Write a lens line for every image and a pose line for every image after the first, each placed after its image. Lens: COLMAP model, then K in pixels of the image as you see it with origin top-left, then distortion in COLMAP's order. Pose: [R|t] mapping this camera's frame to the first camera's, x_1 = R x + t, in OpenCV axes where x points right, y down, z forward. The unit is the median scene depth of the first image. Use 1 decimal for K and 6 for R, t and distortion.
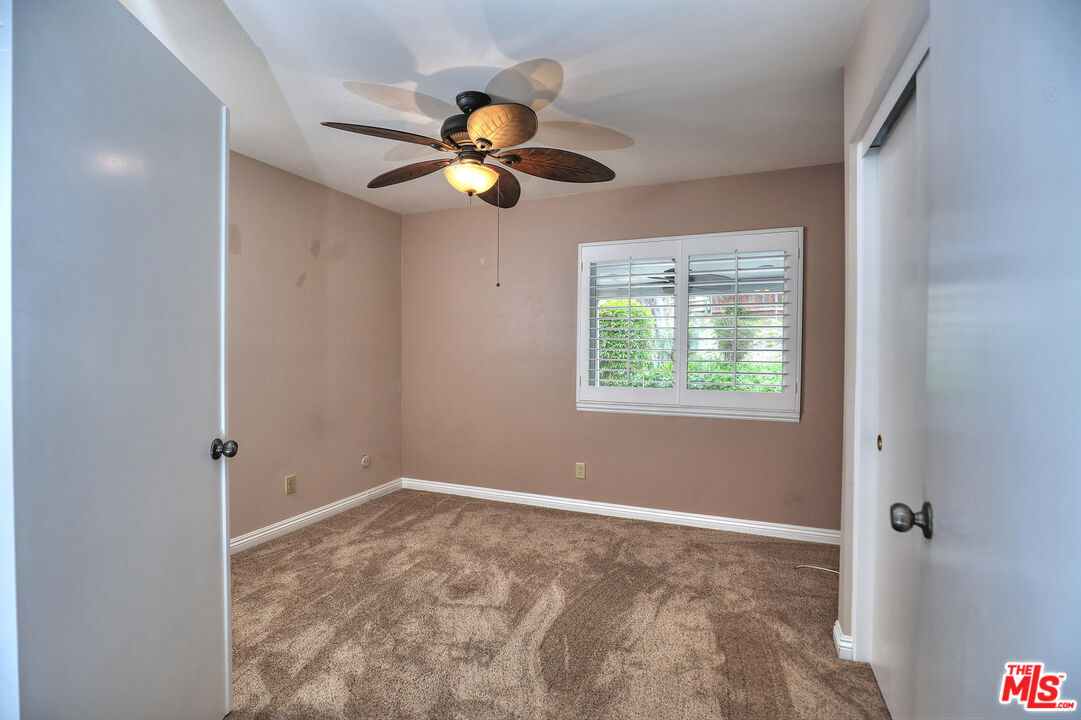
lens RADIAL K [[494.6, 0, 542.1], [0, 494.6, 355.5], [0, 0, 1]] dist [-0.025603, 0.001328]
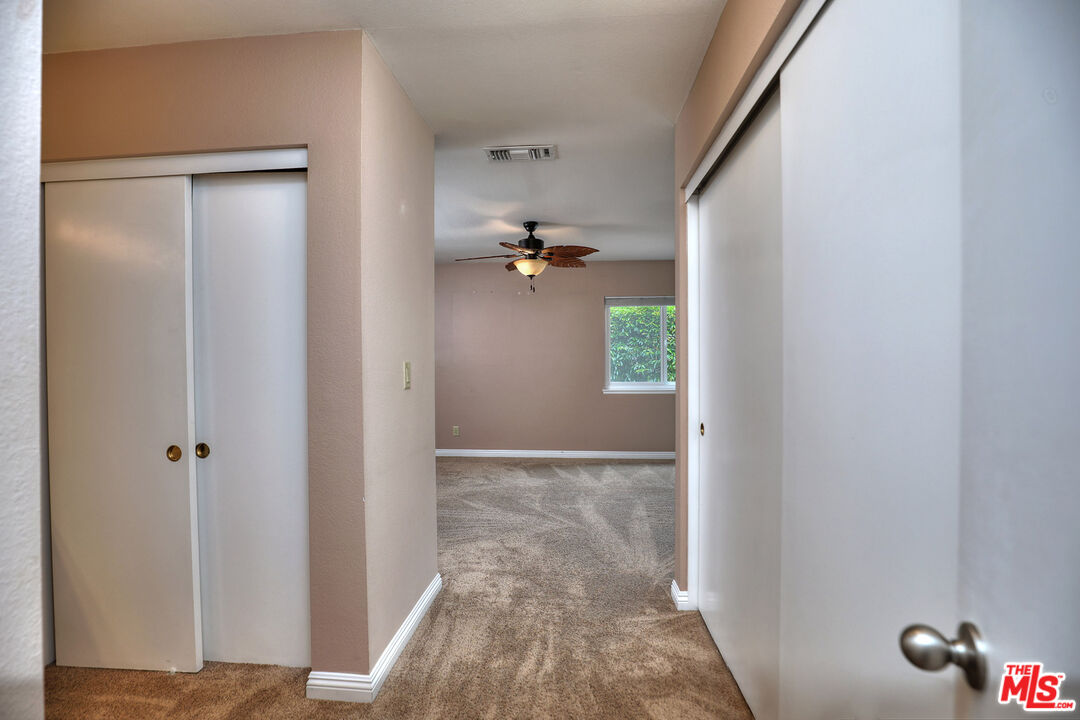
lens RADIAL K [[494.2, 0, 541.6], [0, 494.2, 355.5], [0, 0, 1]] dist [-0.025603, 0.001328]
pose [[0.960084, -0.004171, 0.279682, -0.063489], [0.008557, 0.999859, -0.014462, -0.001998], [-0.279582, 0.016278, 0.959984, -0.105575]]
